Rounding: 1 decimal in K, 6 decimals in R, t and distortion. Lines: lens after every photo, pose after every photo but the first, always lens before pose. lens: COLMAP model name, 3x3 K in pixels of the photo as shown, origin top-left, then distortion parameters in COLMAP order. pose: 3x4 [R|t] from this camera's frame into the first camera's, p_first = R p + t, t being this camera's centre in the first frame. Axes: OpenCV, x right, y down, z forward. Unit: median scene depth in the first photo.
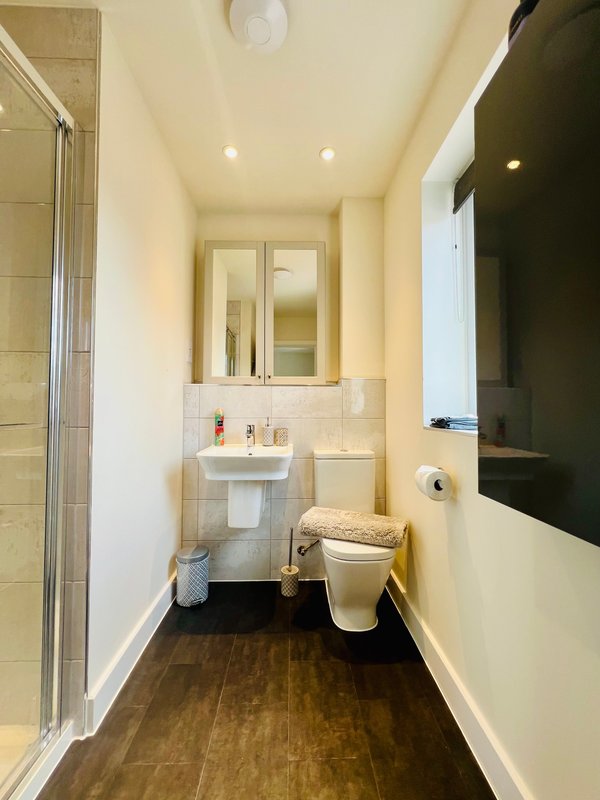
lens RADIAL K [[321.9, 0, 300.9], [0, 321.9, 399.3], [0, 0, 1]] dist [0.001793, -0.000464]
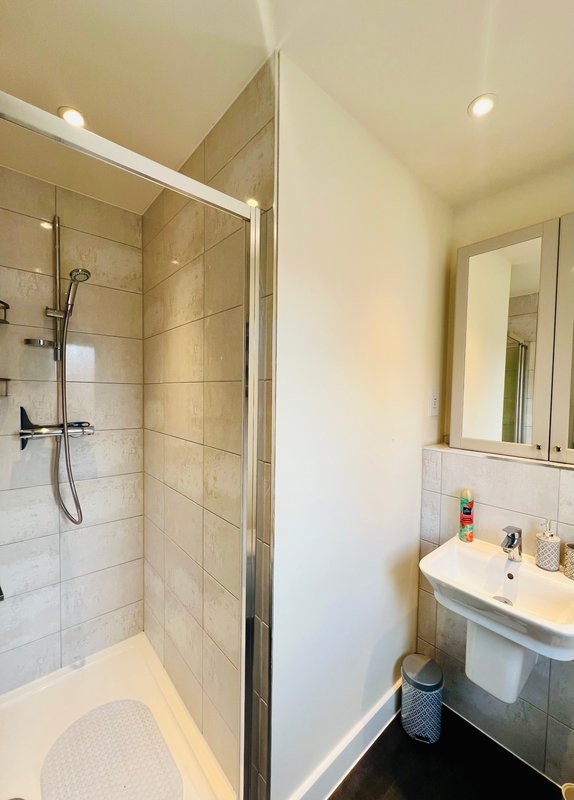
lens RADIAL K [[327.5, 0, 306.7], [0, 327.5, 407.4], [0, 0, 1]] dist [-0.008377, 0.000486]
pose [[0.658481, 0.037453, -0.751665, 0.048891], [0.006644, 0.998433, 0.055569, -0.194496], [0.752568, -0.041585, 0.657200, 0.267542]]
